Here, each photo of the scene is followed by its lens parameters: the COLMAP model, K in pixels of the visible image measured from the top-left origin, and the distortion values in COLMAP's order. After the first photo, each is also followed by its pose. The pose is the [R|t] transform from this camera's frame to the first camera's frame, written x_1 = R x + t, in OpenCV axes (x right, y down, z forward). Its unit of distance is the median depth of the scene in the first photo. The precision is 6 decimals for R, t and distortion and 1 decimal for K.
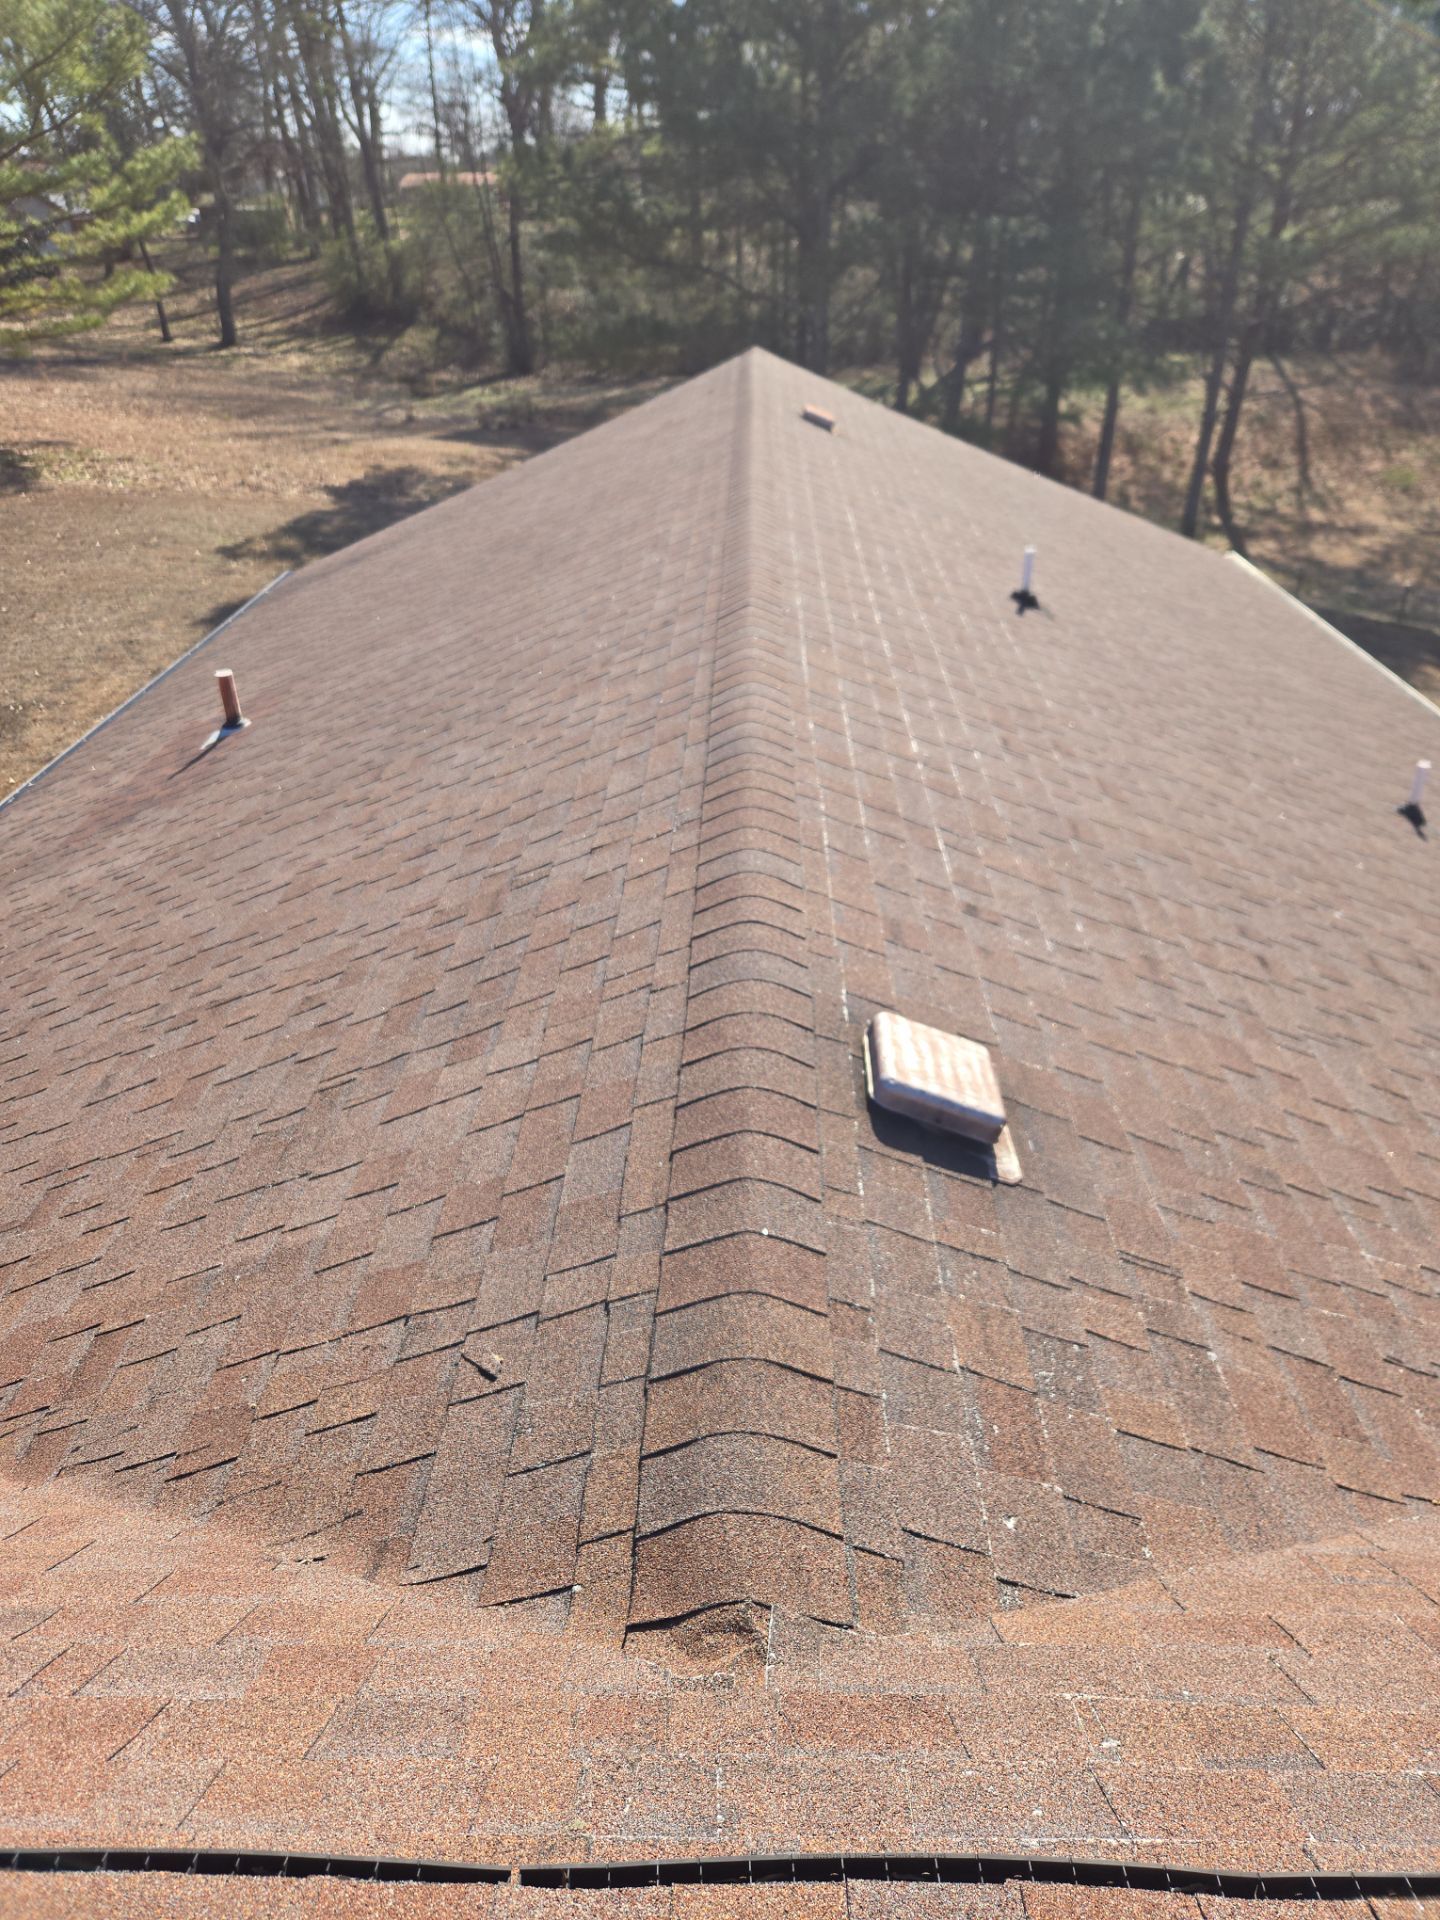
lens RADIAL K [[1308.9, 0, 699.1], [0, 1308.9, 955.5], [0, 0, 1]] dist [0.070365, -0.057570]
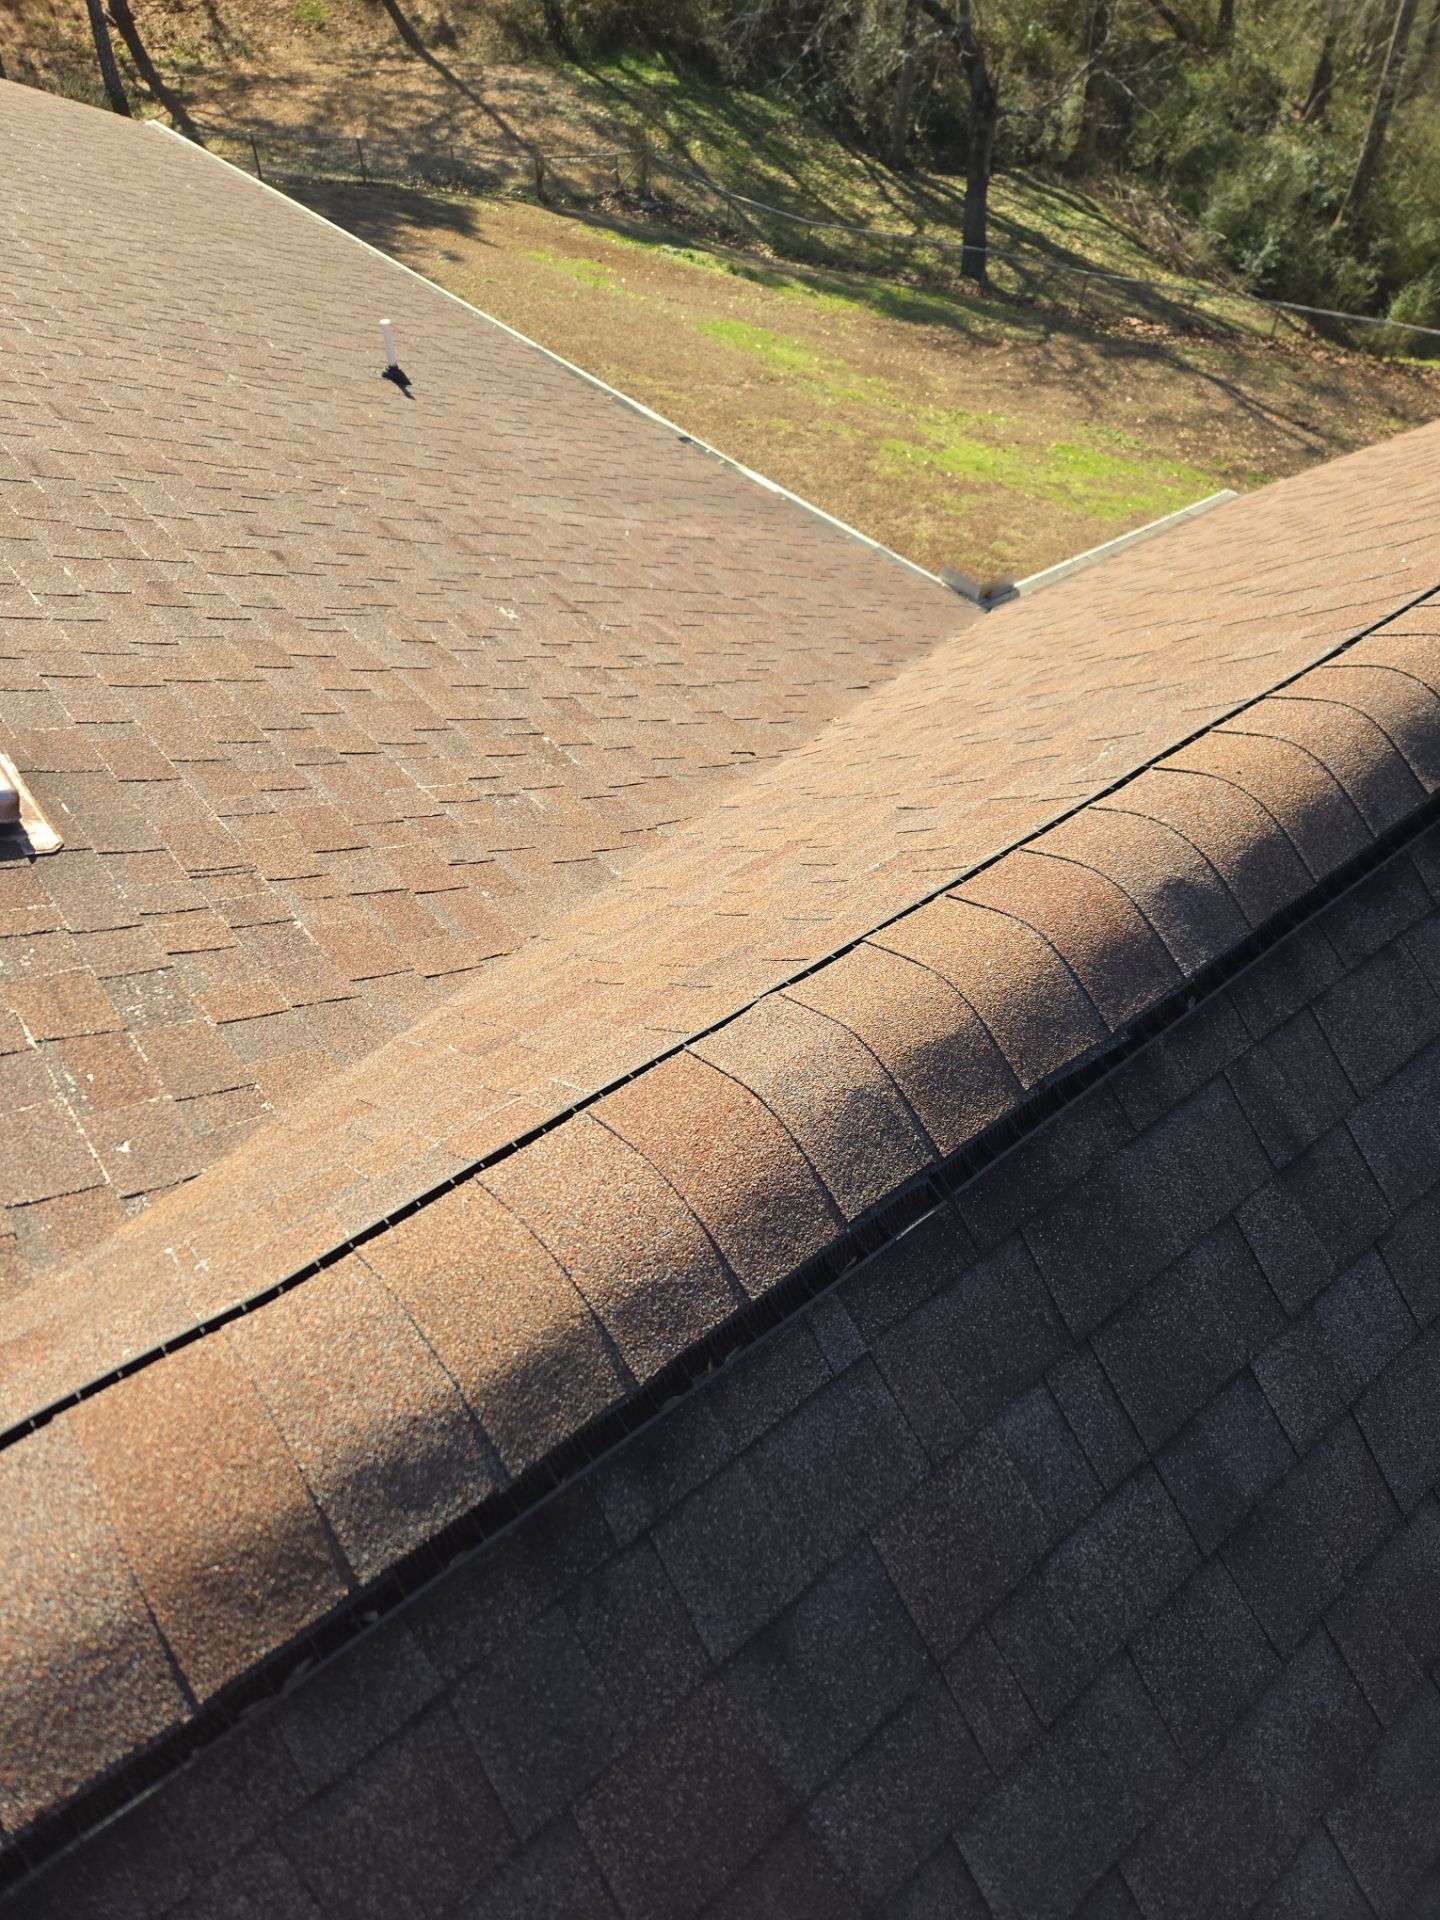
lens RADIAL K [[1303.3, 0, 700.6], [0, 1303.3, 955.8], [0, 0, 1]] dist [0.086821, -0.070222]
pose [[0.768980, -0.433482, 0.469854, 0.076759], [0.299760, 0.893676, 0.333896, 0.040684], [-0.564636, -0.115916, 0.817160, -0.037379]]
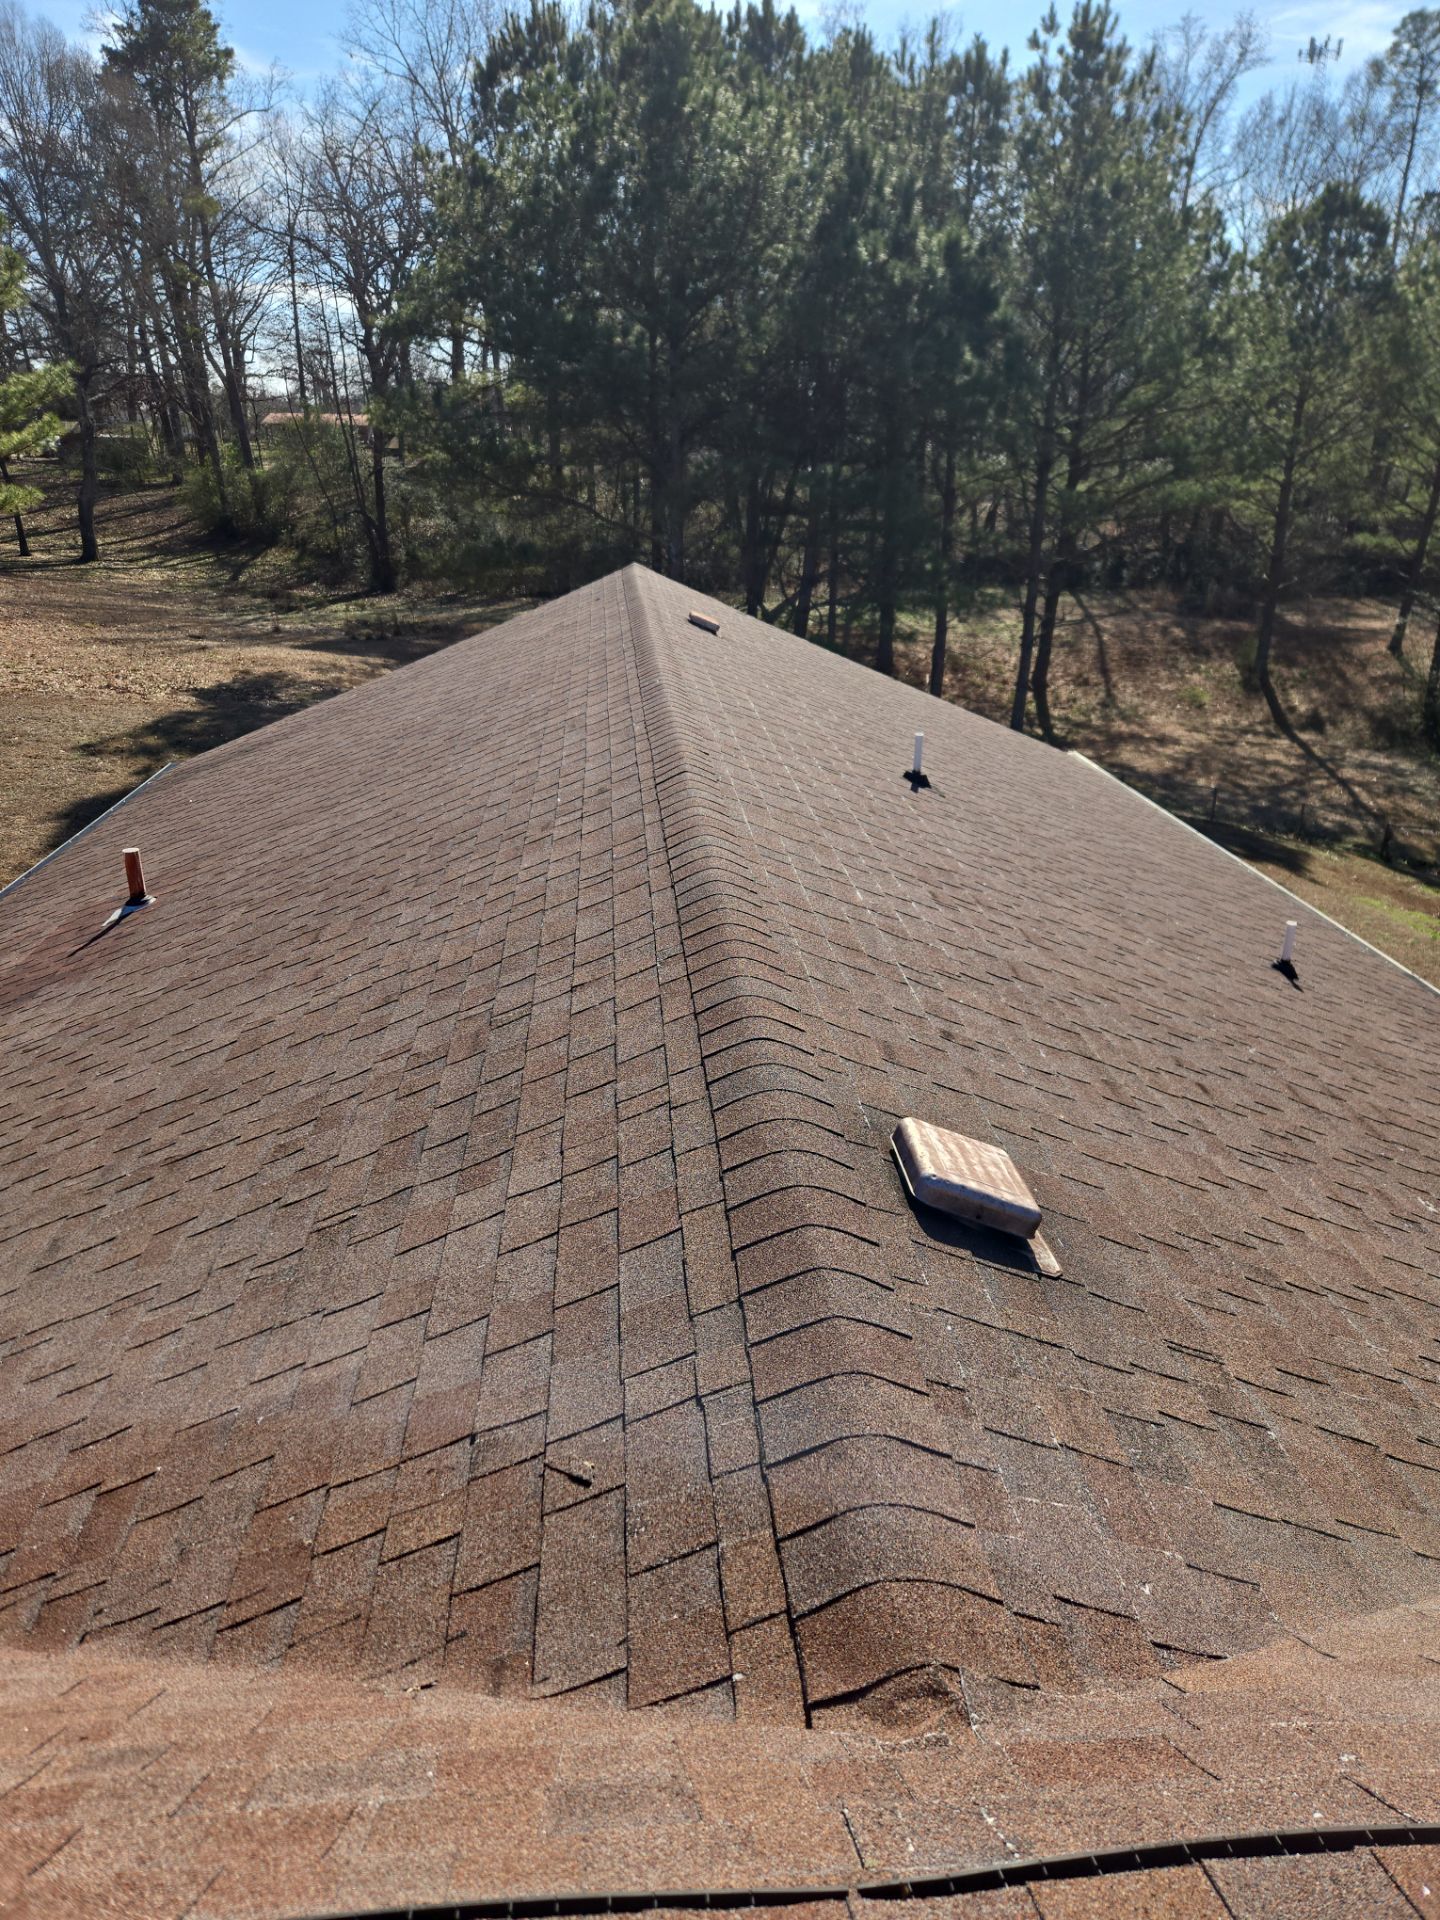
lens RADIAL K [[1303.3, 0, 700.6], [0, 1303.3, 955.8], [0, 0, 1]] dist [0.086821, -0.070222]
pose [[0.993722, -0.014908, 0.110881, -0.095363], [0.031233, 0.988644, -0.146996, 0.045921], [-0.107431, 0.149536, 0.982903, -0.005772]]
